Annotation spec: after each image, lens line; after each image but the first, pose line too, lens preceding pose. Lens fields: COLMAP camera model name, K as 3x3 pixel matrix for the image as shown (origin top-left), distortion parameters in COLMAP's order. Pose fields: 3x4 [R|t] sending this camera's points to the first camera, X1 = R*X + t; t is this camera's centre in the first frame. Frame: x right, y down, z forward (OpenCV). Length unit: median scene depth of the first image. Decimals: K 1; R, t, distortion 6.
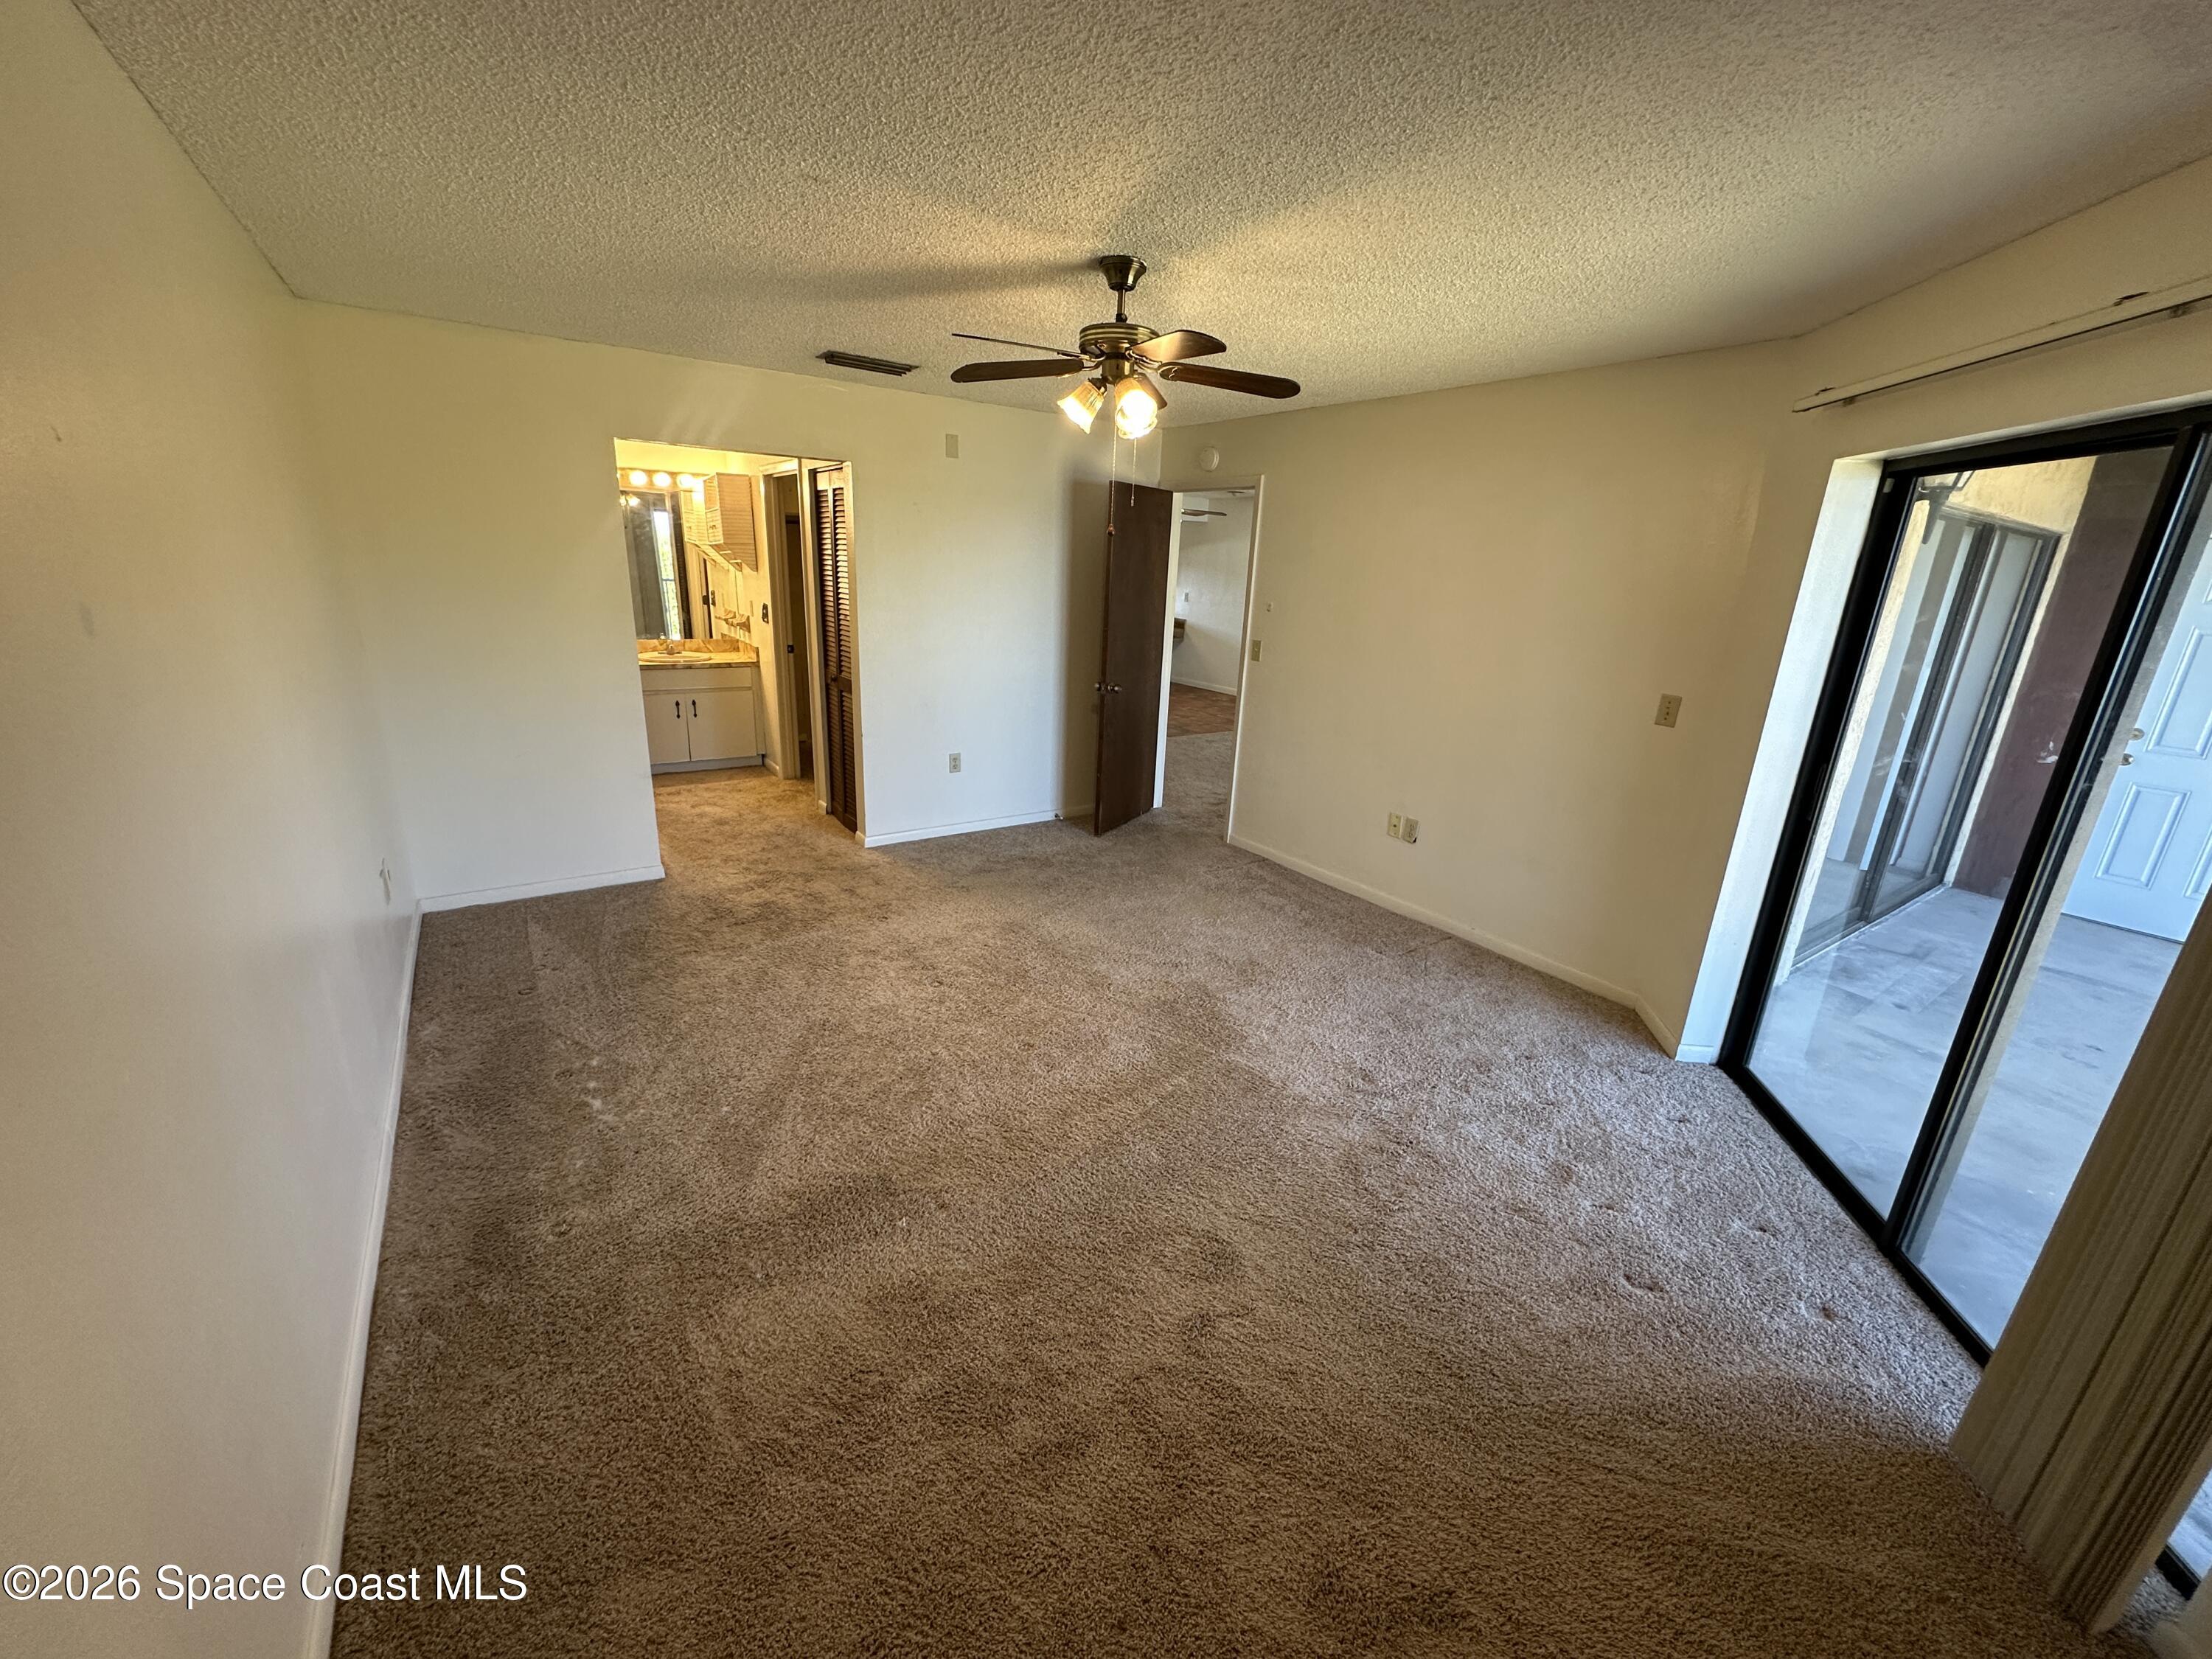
lens RADIAL K [[883.0, 0, 1105.4], [0, 883.0, 838.9], [0, 0, 1]] dist [-0.000424, -0.000163]
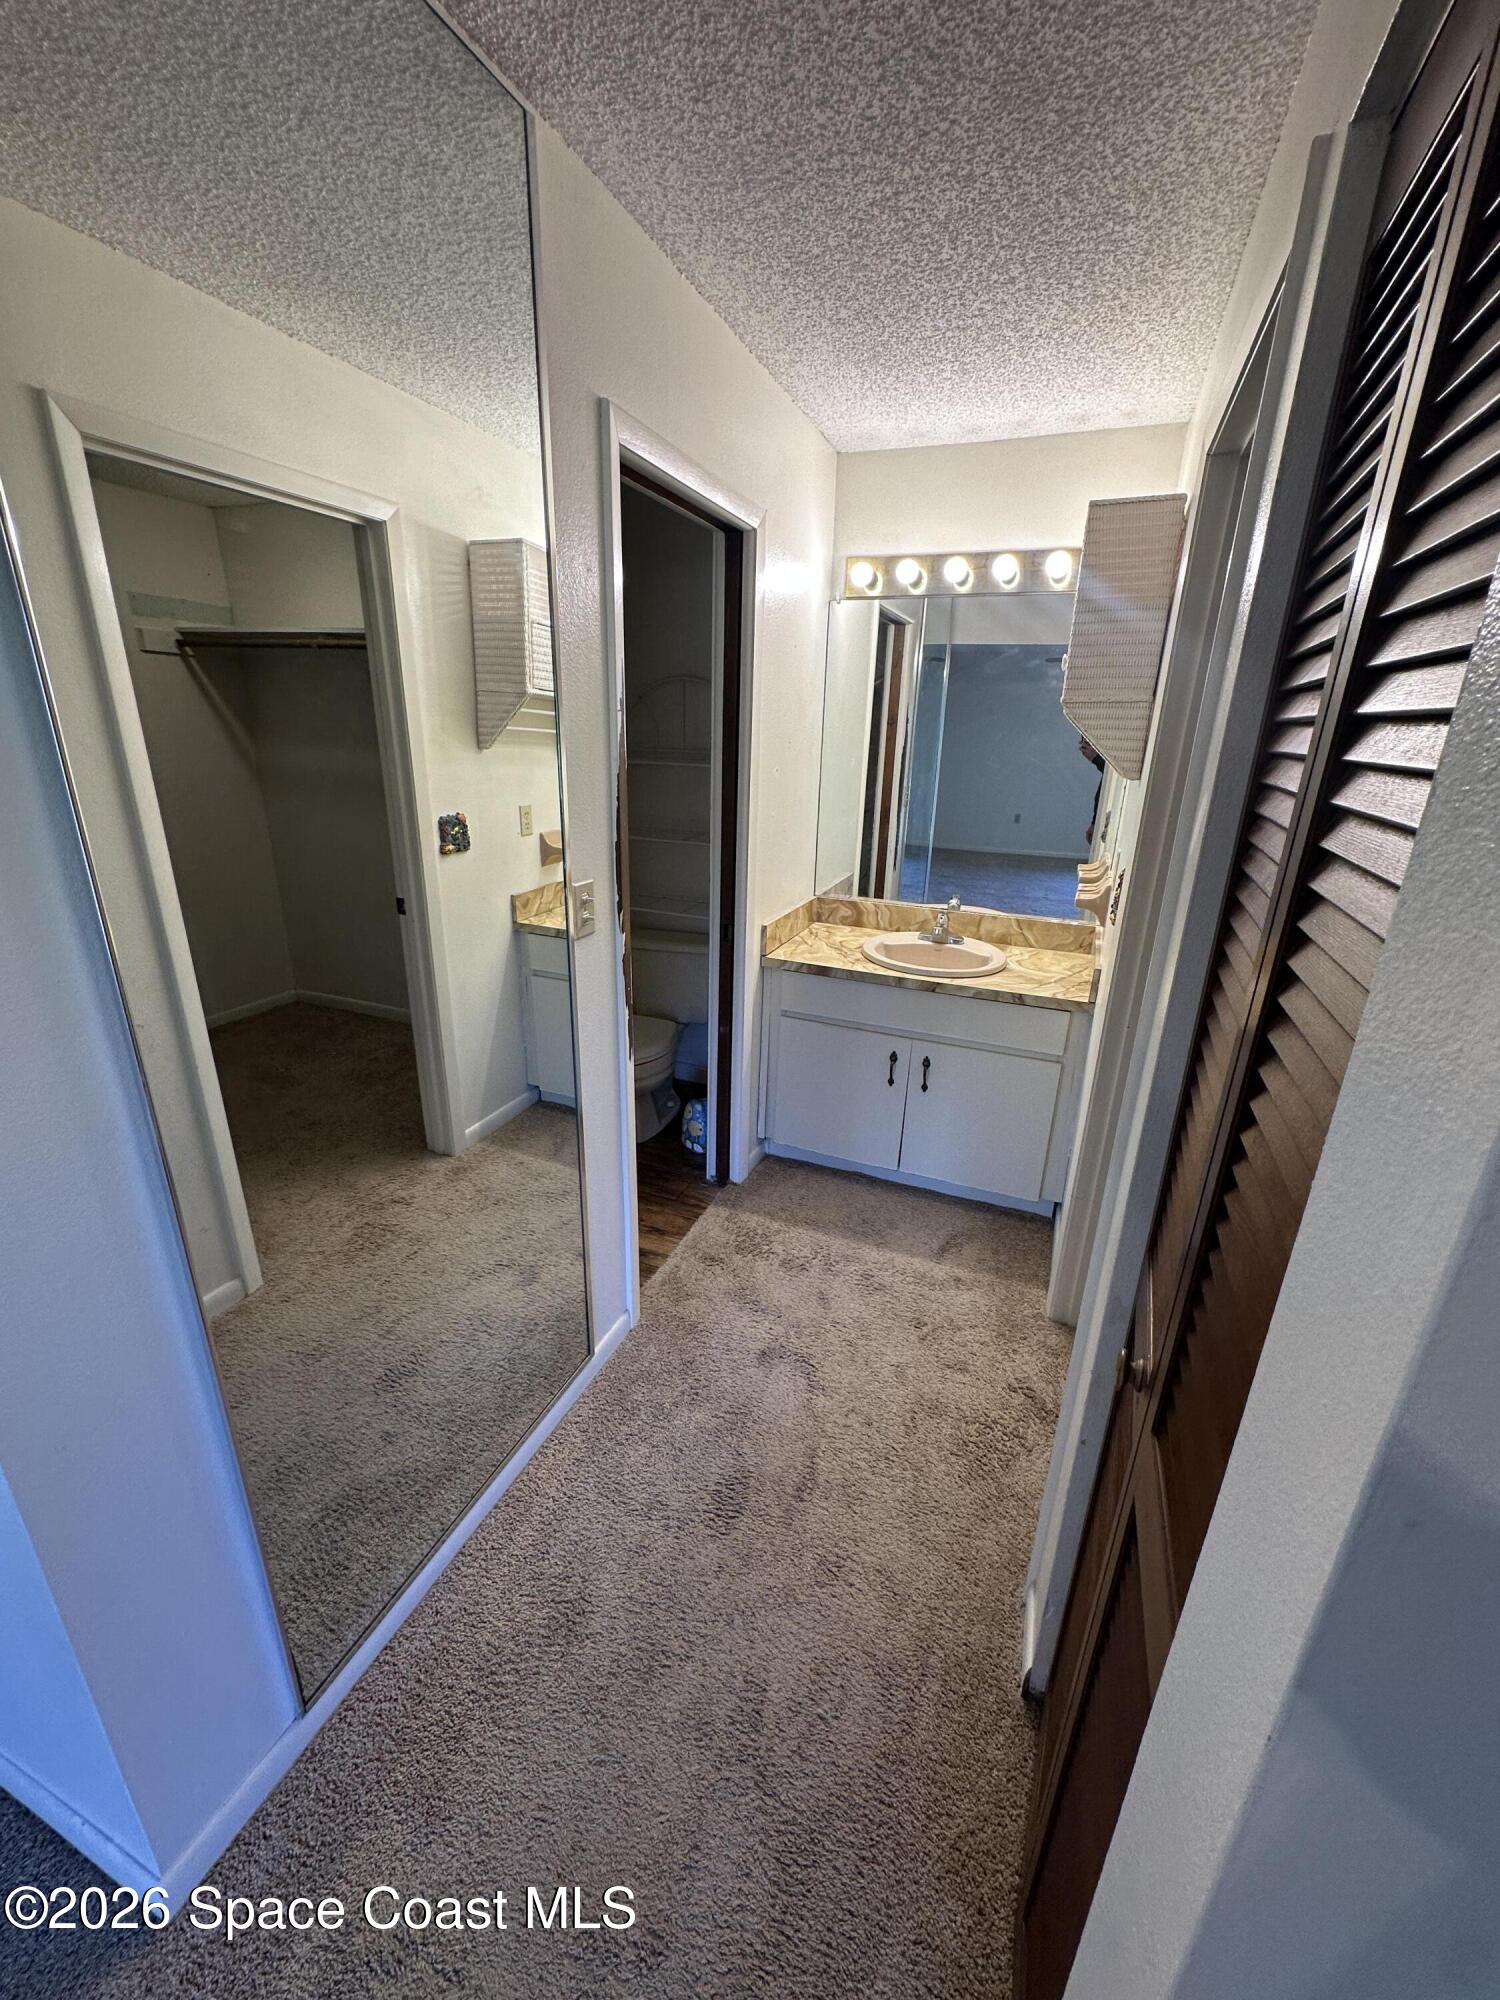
lens RADIAL K [[798.3, 0, 752.8], [0, 798.3, 1004.1], [0, 0, 1]] dist [-0.000424, -0.000163]
pose [[0.557821, 0.252766, -0.790534, -0.202803], [-0.253274, 0.958904, 0.127884, -0.218194], [0.790372, 0.128886, 0.598917, 0.695032]]
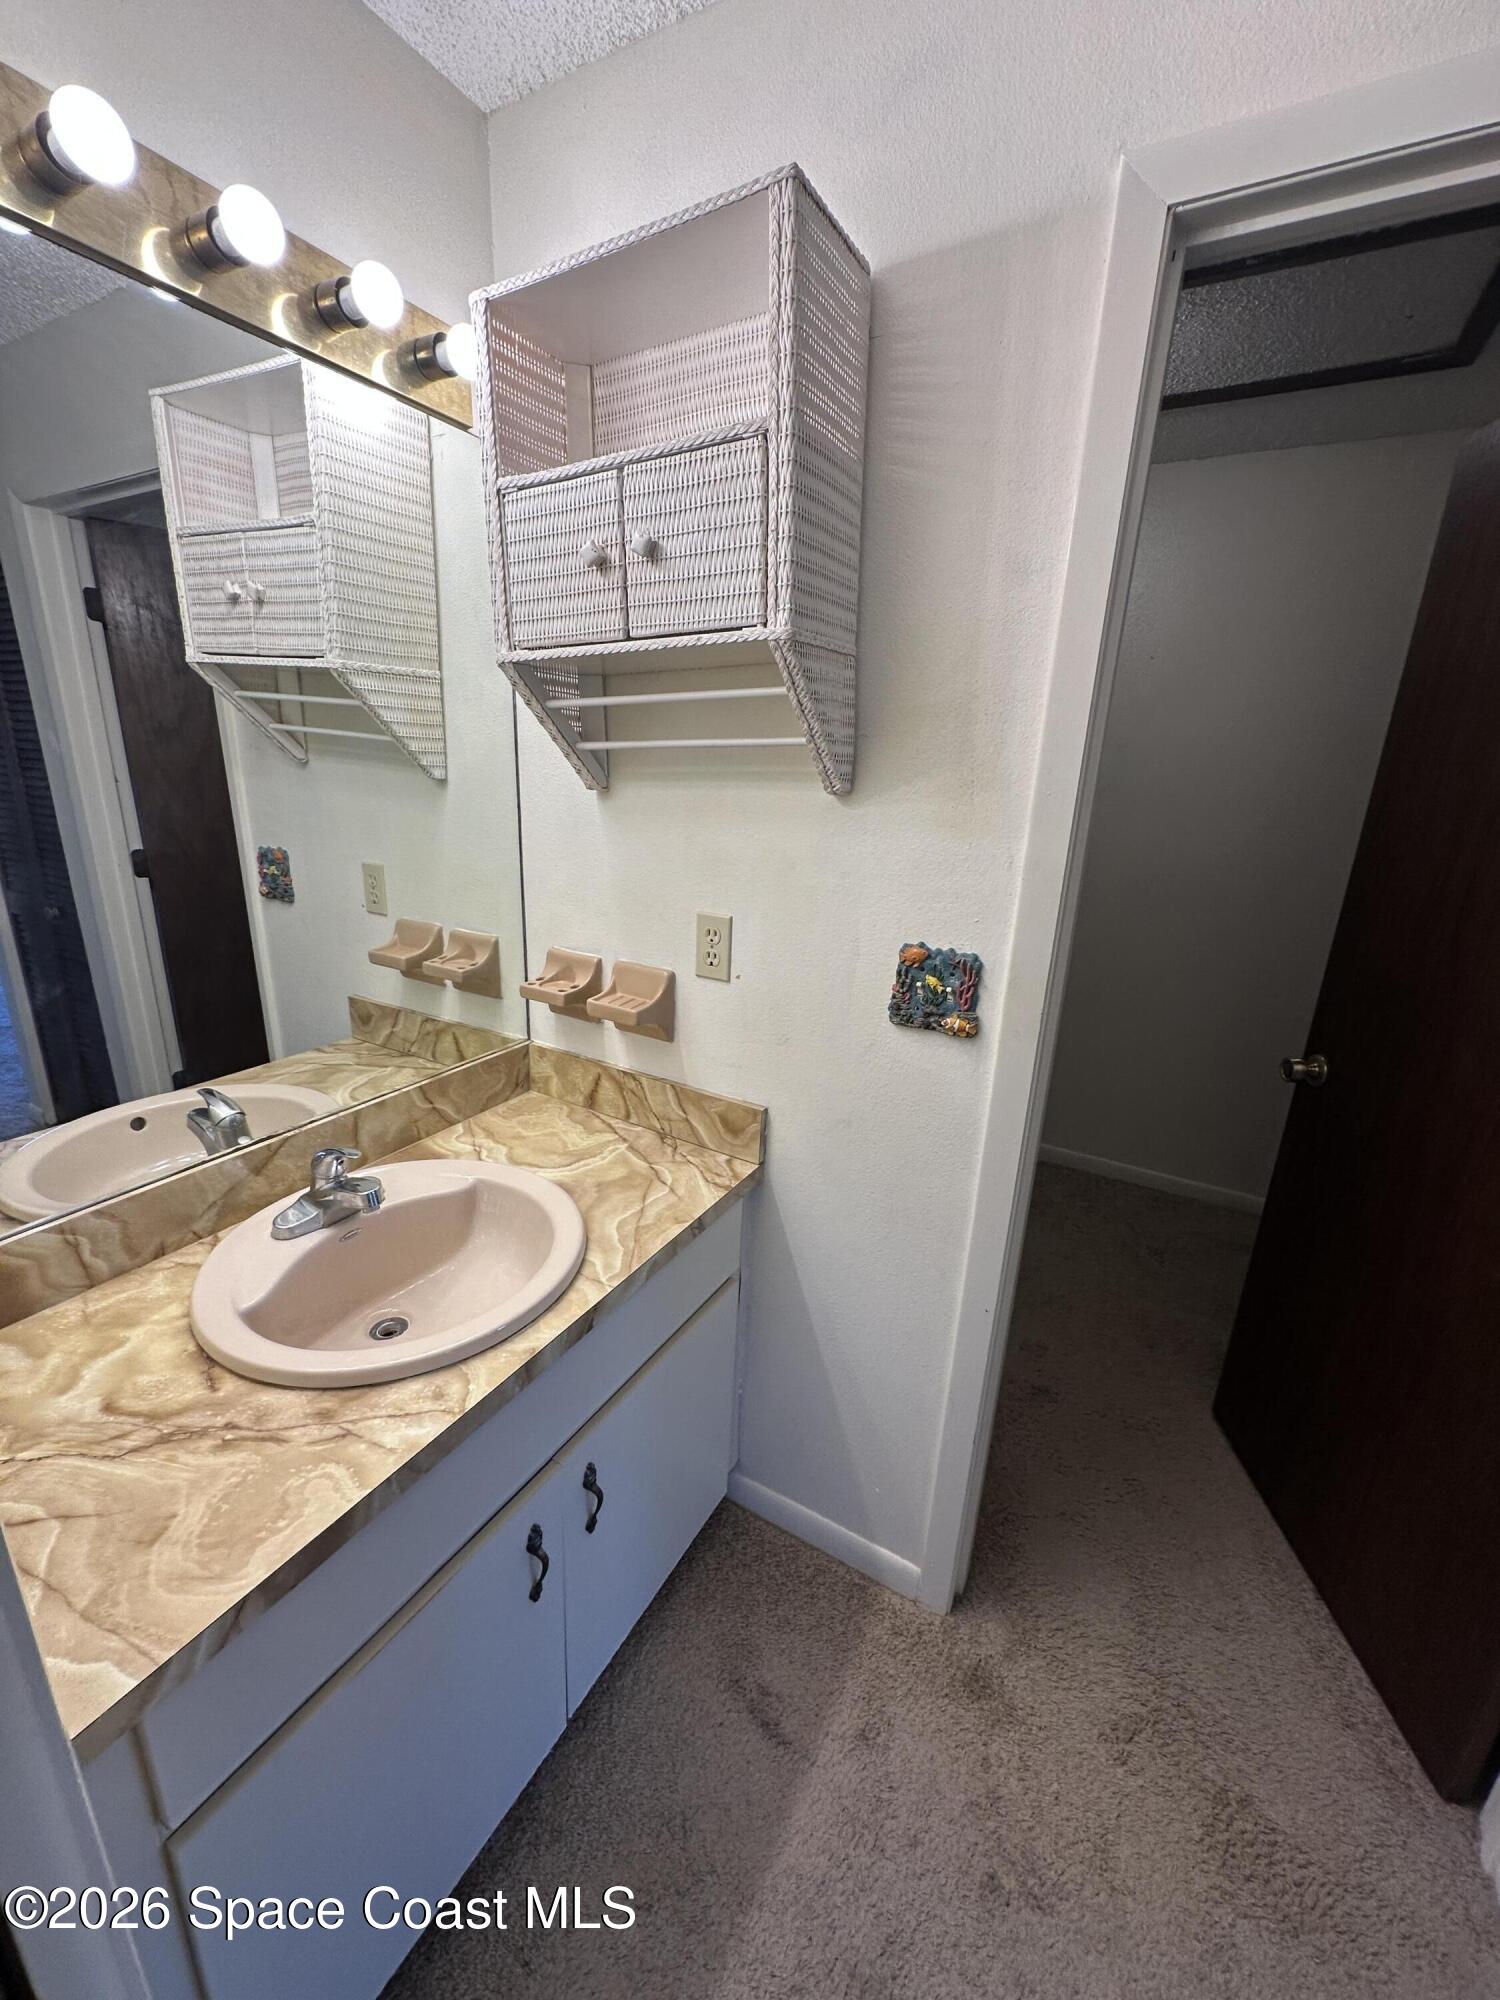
lens RADIAL K [[798.3, 0, 746.4], [0, 798.3, 995.5], [0, 0, 1]] dist [-0.000424, -0.000163]
pose [[0.903622, -0.131148, 0.407759, -0.499836], [0.127740, 0.991165, 0.035709, -0.266970], [-0.408839, 0.019820, 0.912391, 0.840492]]
